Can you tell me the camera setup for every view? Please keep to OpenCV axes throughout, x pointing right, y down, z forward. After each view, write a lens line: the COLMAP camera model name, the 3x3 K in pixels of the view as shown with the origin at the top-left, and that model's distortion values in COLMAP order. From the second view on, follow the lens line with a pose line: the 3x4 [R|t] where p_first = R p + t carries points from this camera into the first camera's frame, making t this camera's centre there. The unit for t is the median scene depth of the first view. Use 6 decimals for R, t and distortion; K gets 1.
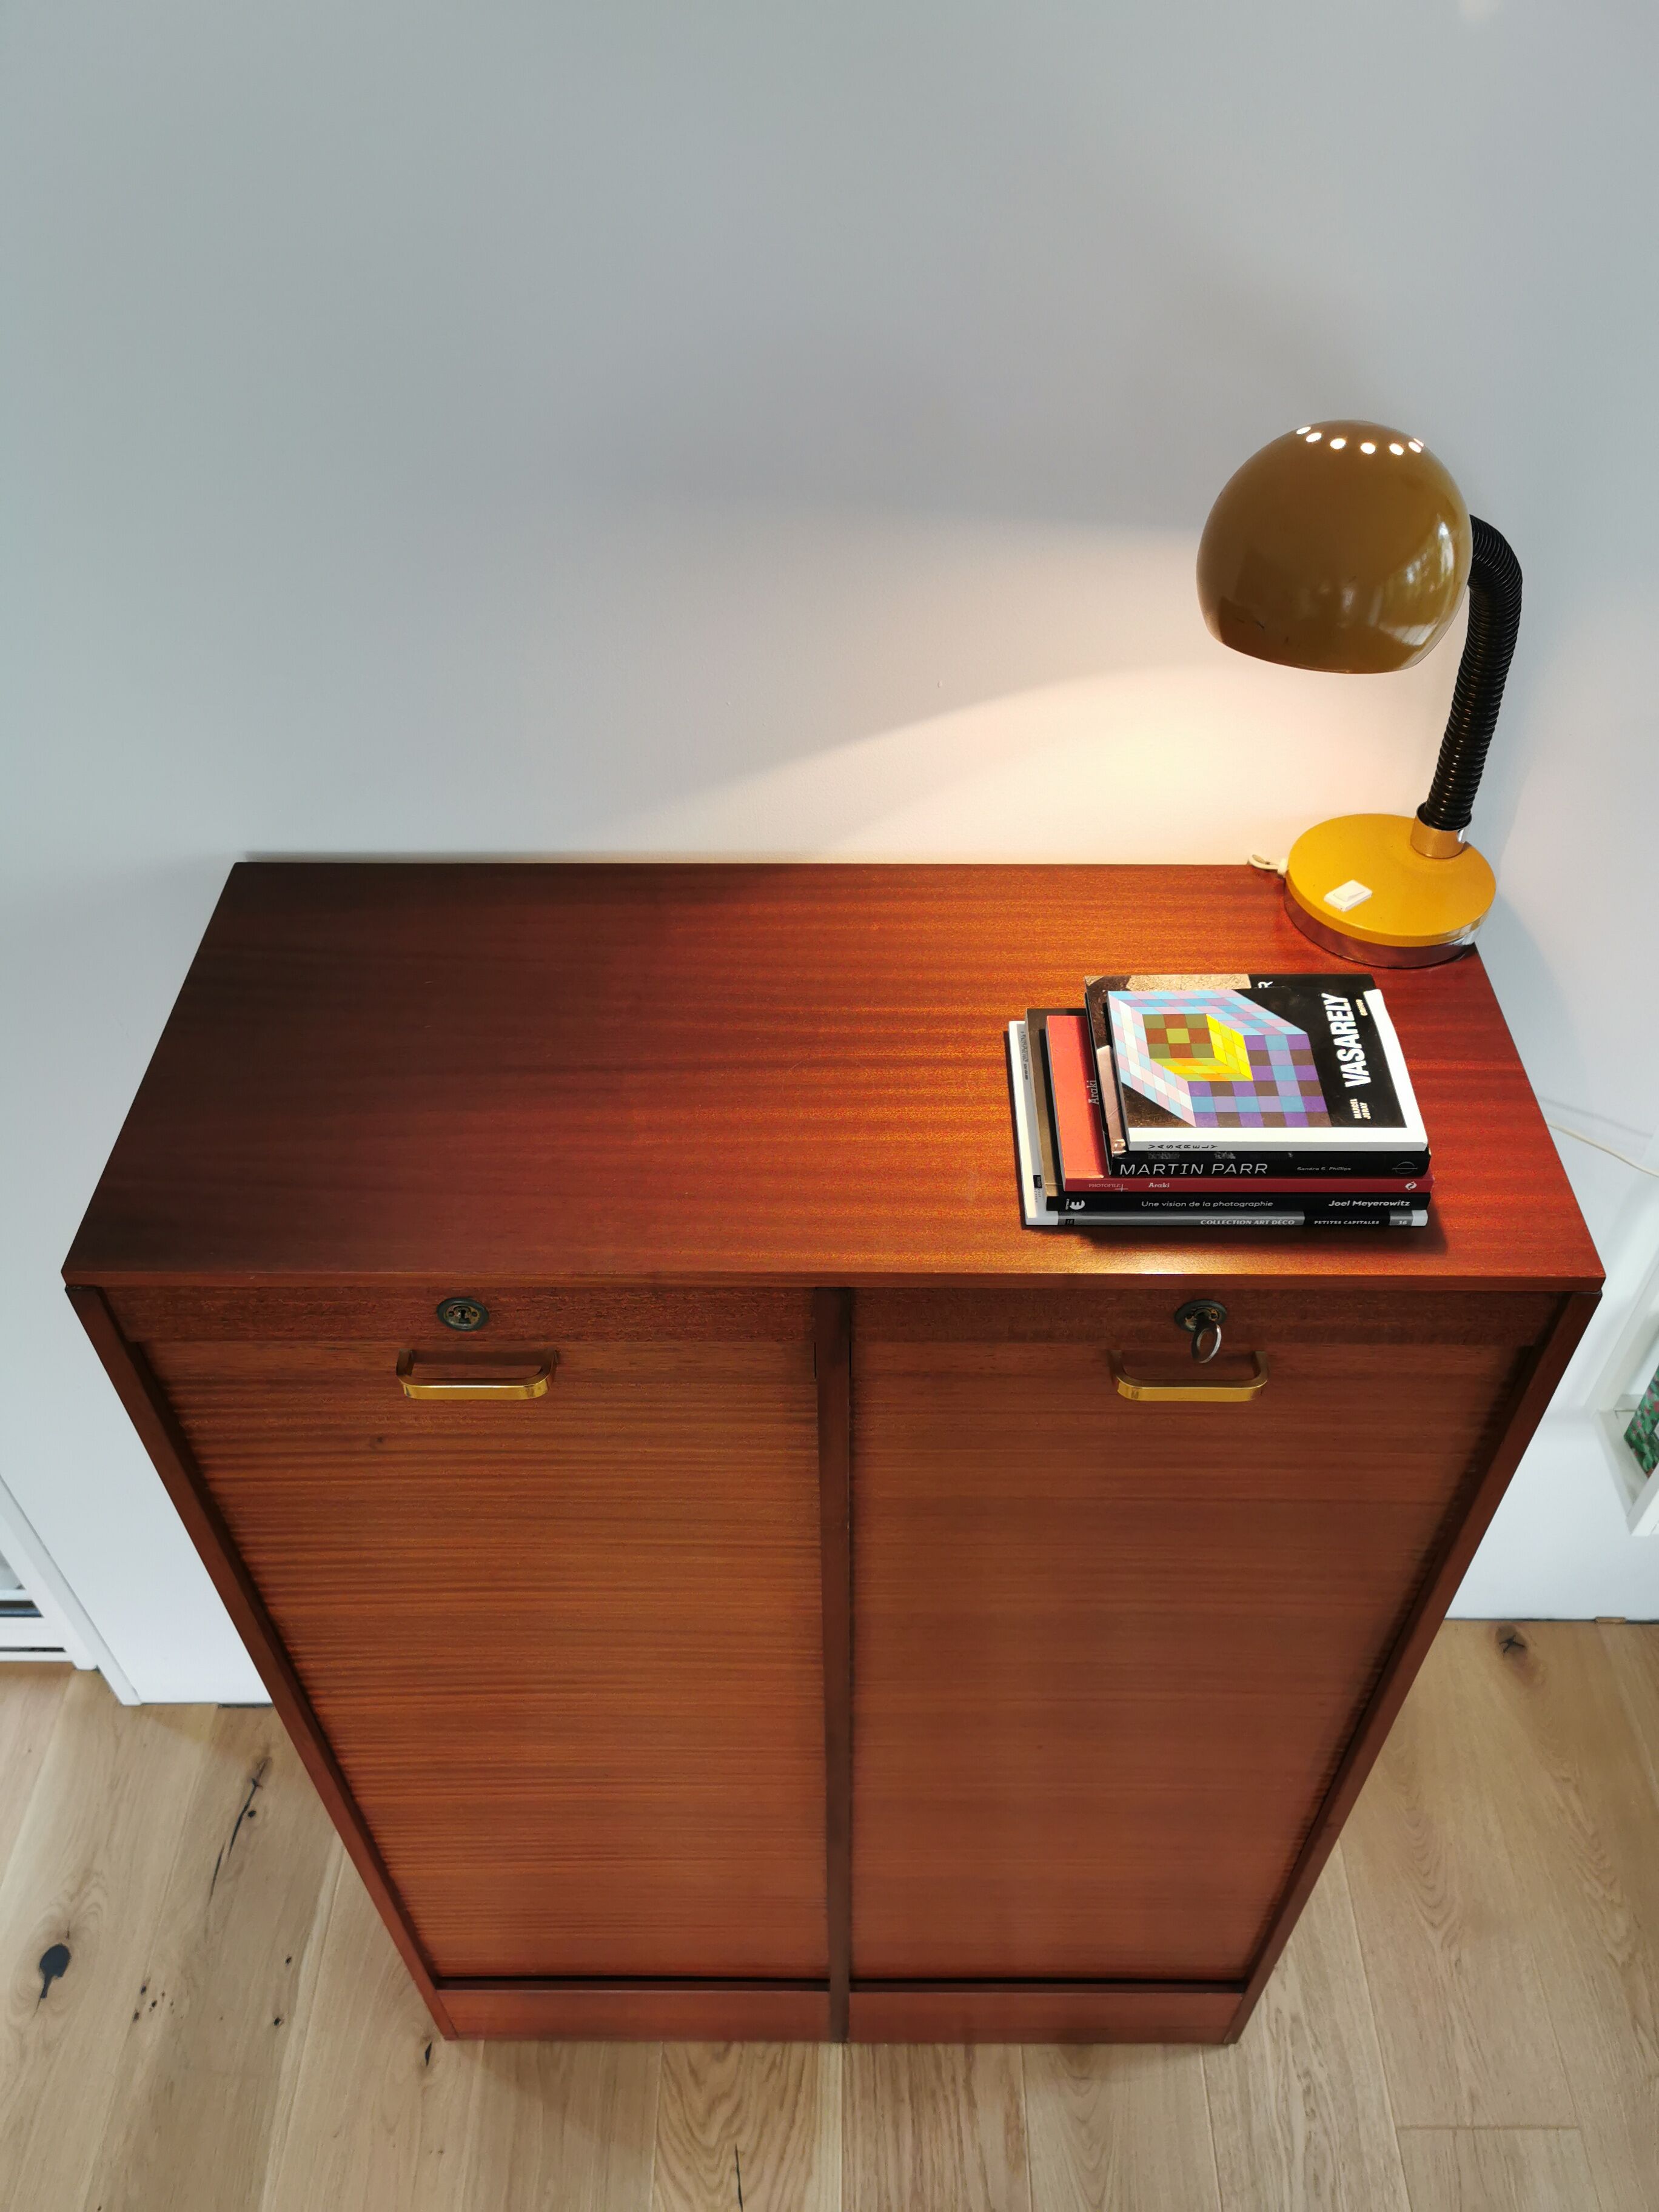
lens RADIAL K [[1713.1, 0, 847.1], [0, 1713.1, 1151.3], [0, 0, 1]] dist [0.033972, -0.035797]
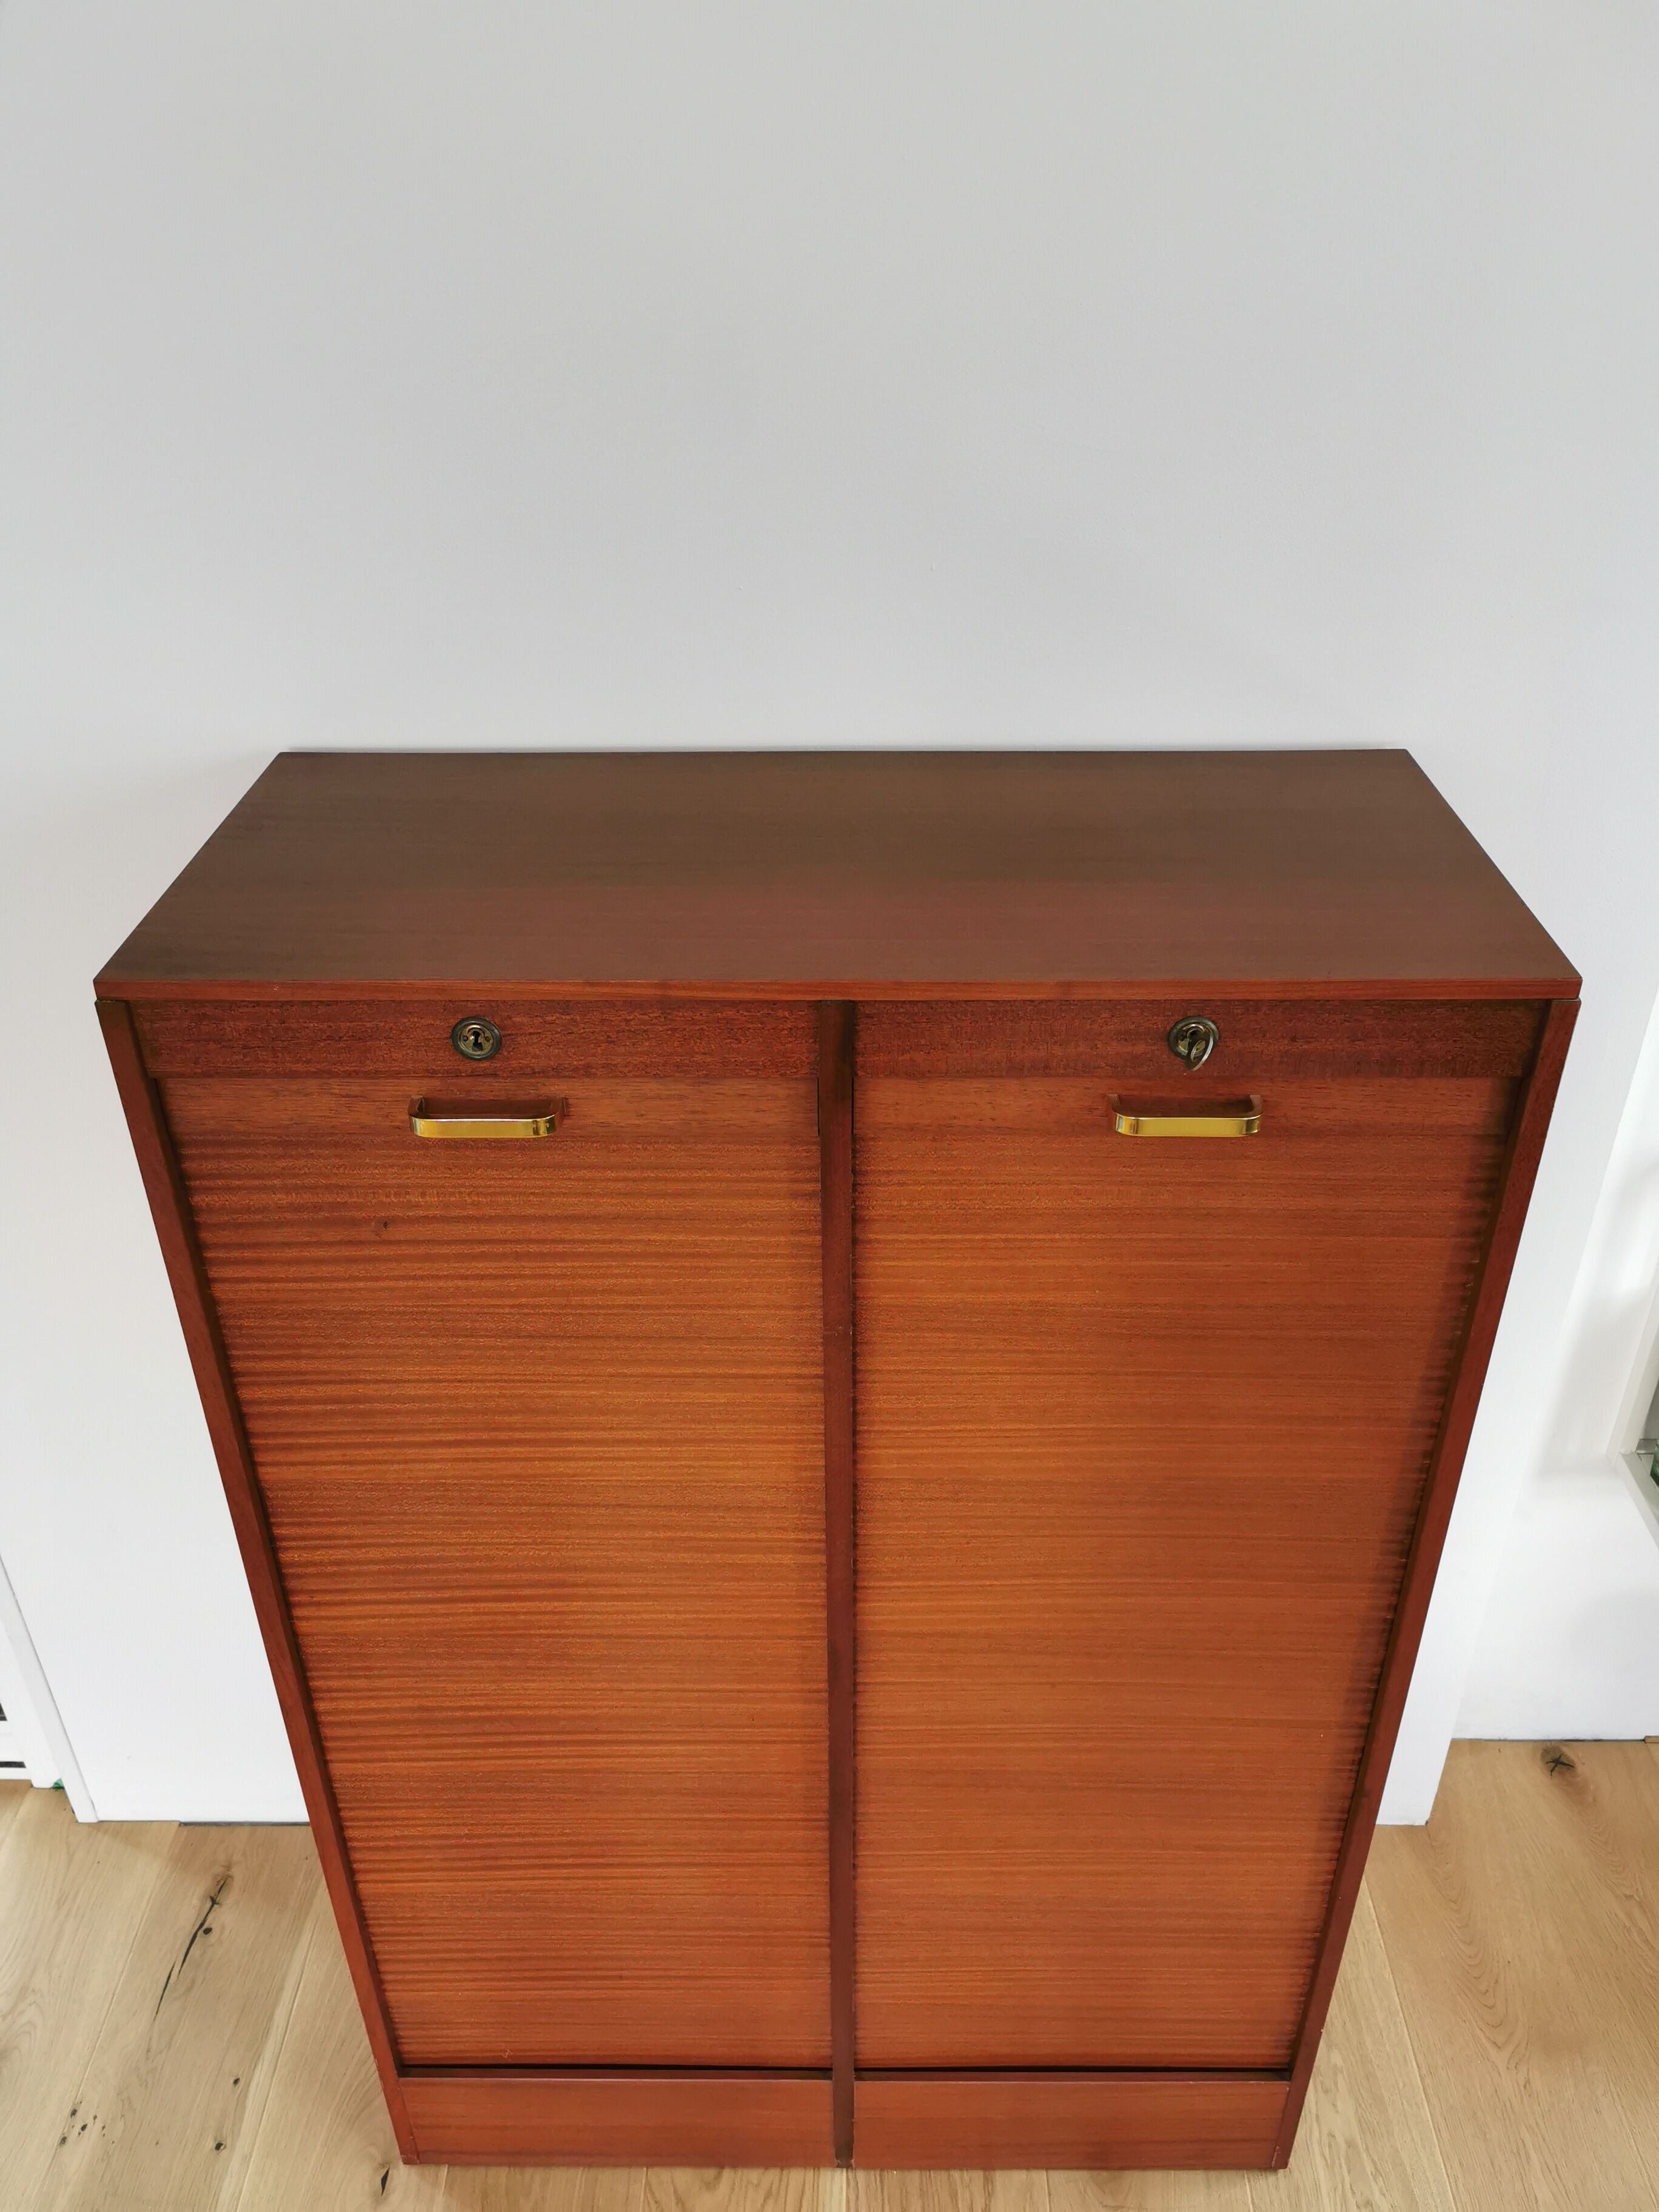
lens RADIAL K [[1713.1, 0, 845.0], [0, 1713.1, 1151.9], [0, 0, 1]] dist [0.033972, -0.035797]
pose [[0.999991, -0.001412, -0.003921, 0.000681], [0.000488, 0.974075, -0.226226, 0.211994], [0.004138, 0.226222, 0.974067, 0.006940]]
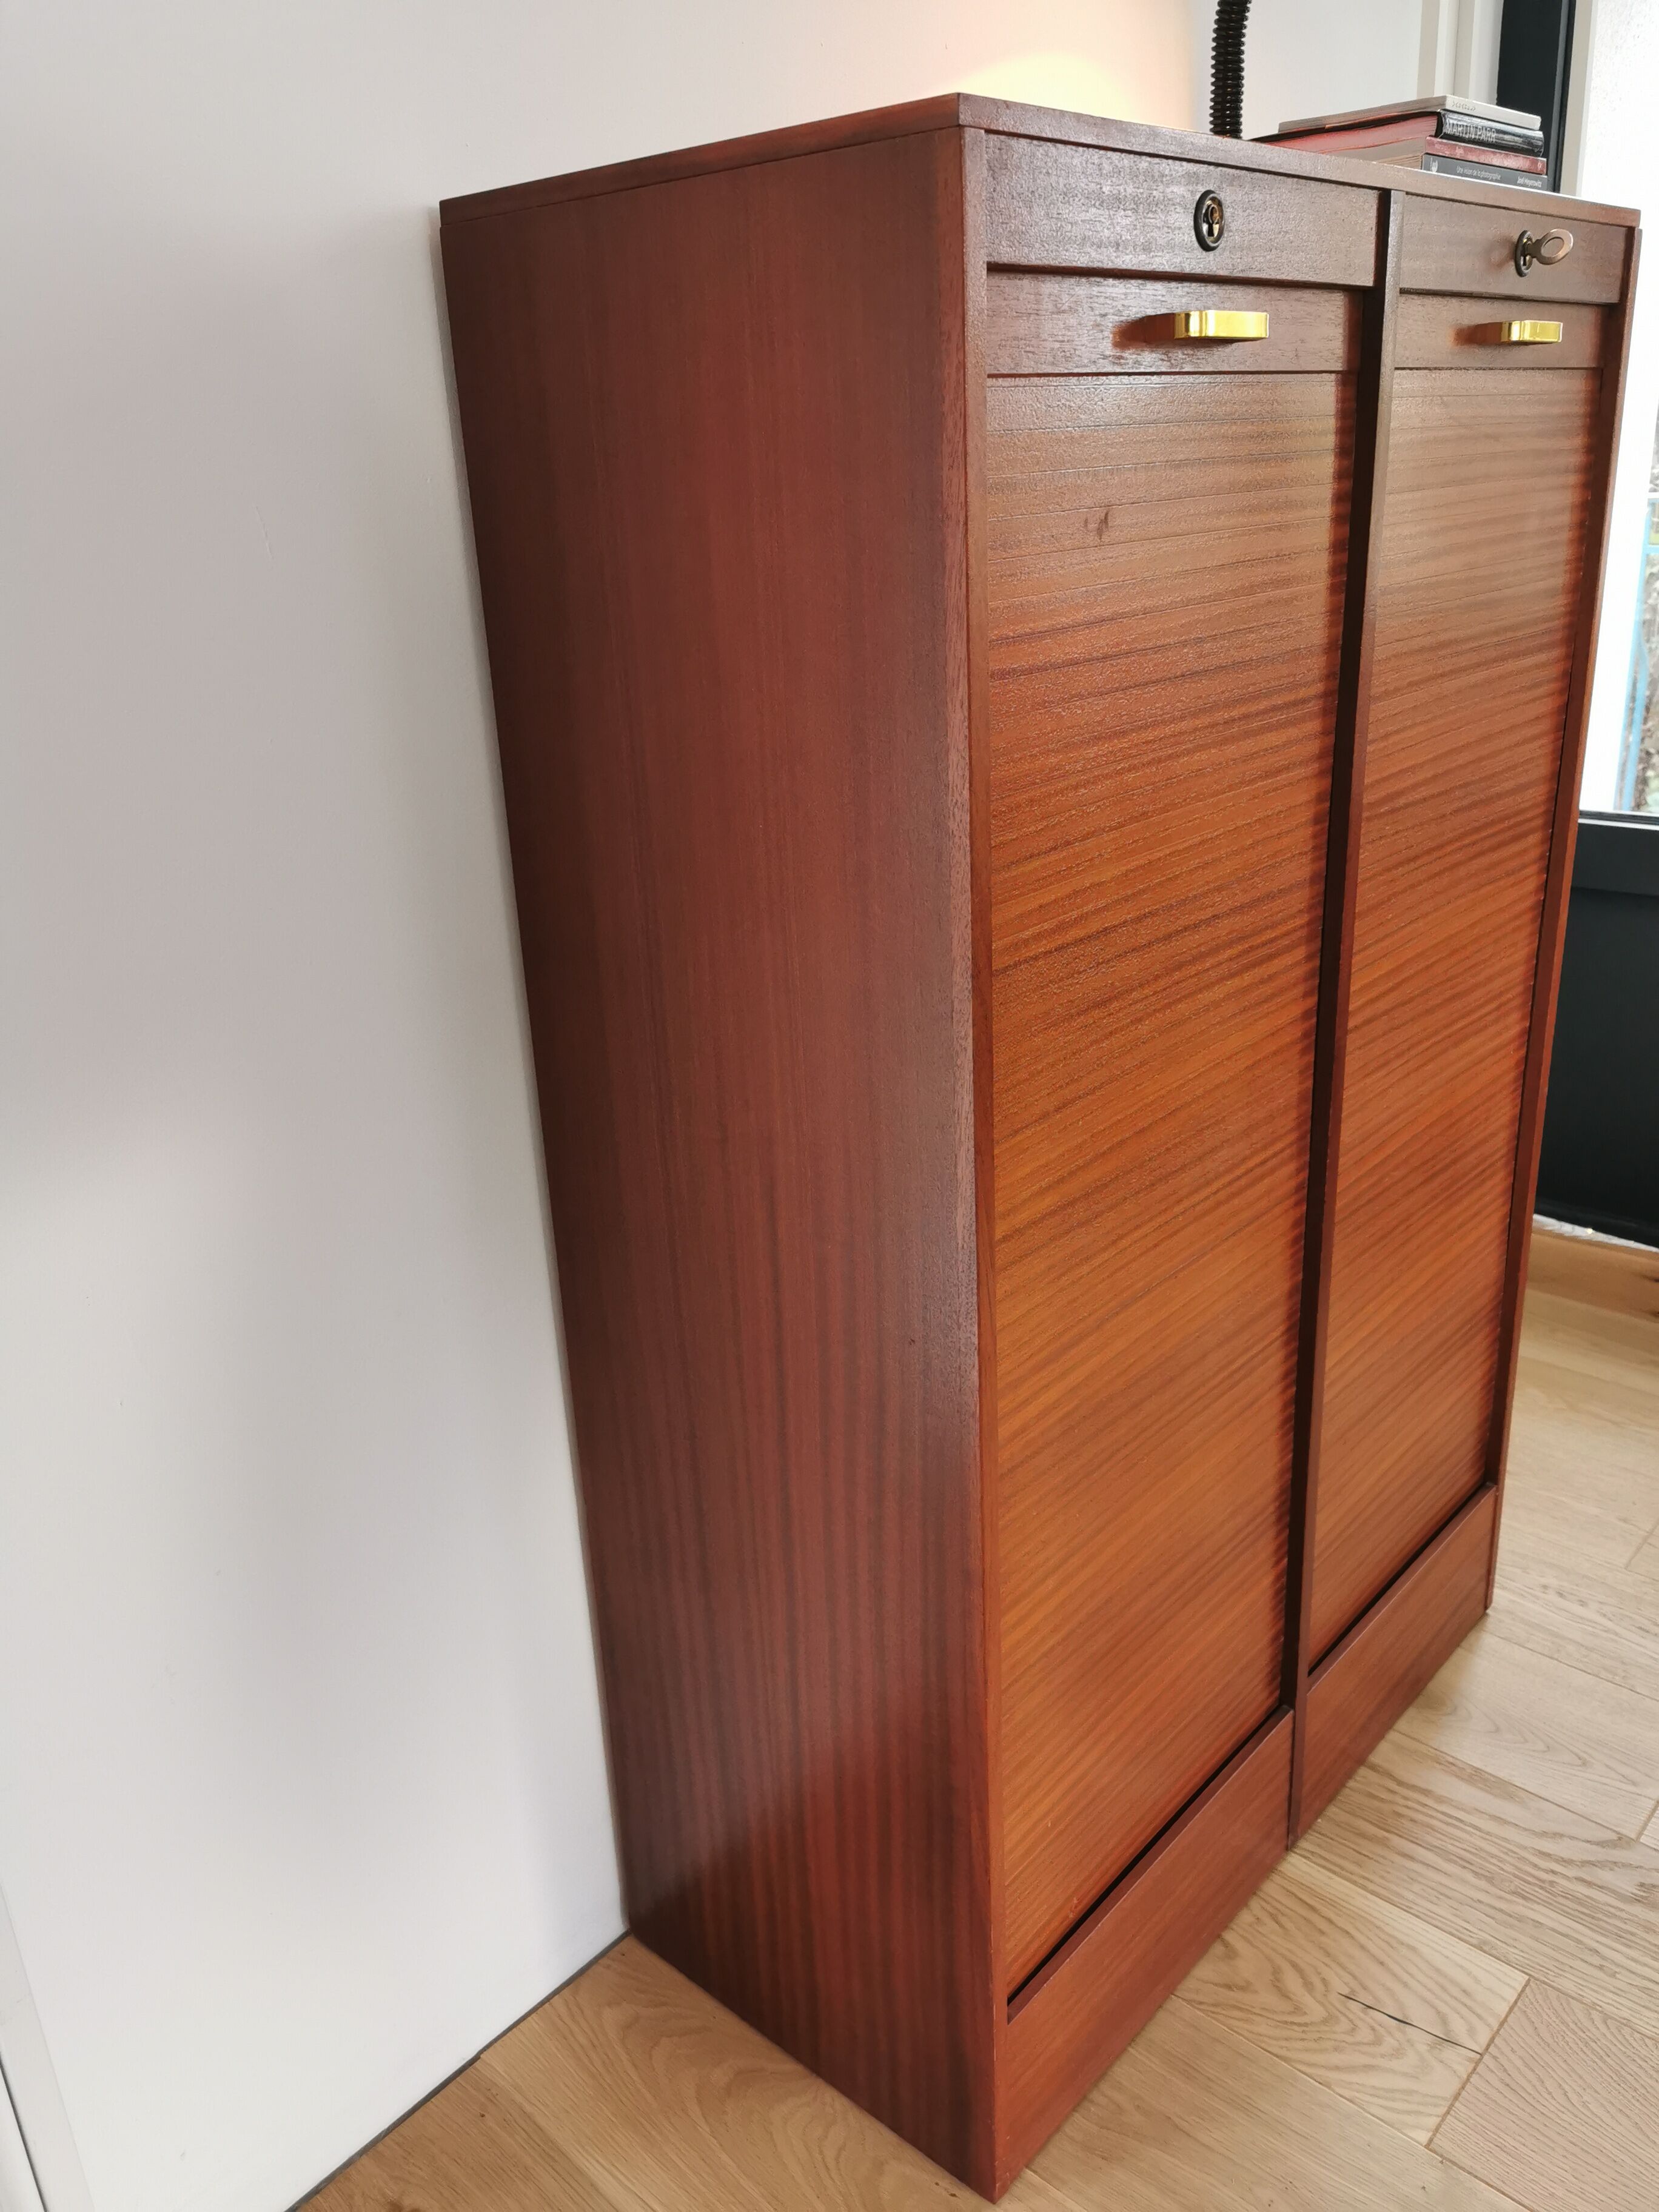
lens RADIAL K [[1713.1, 0, 819.9], [0, 1713.1, 1125.8], [0, 0, 1]] dist [0.033972, -0.035797]
pose [[0.667044, -0.300356, 0.681790, -0.615825], [0.567084, 0.798207, -0.203177, 0.296392], [-0.483184, 0.522160, 0.702767, 0.378992]]
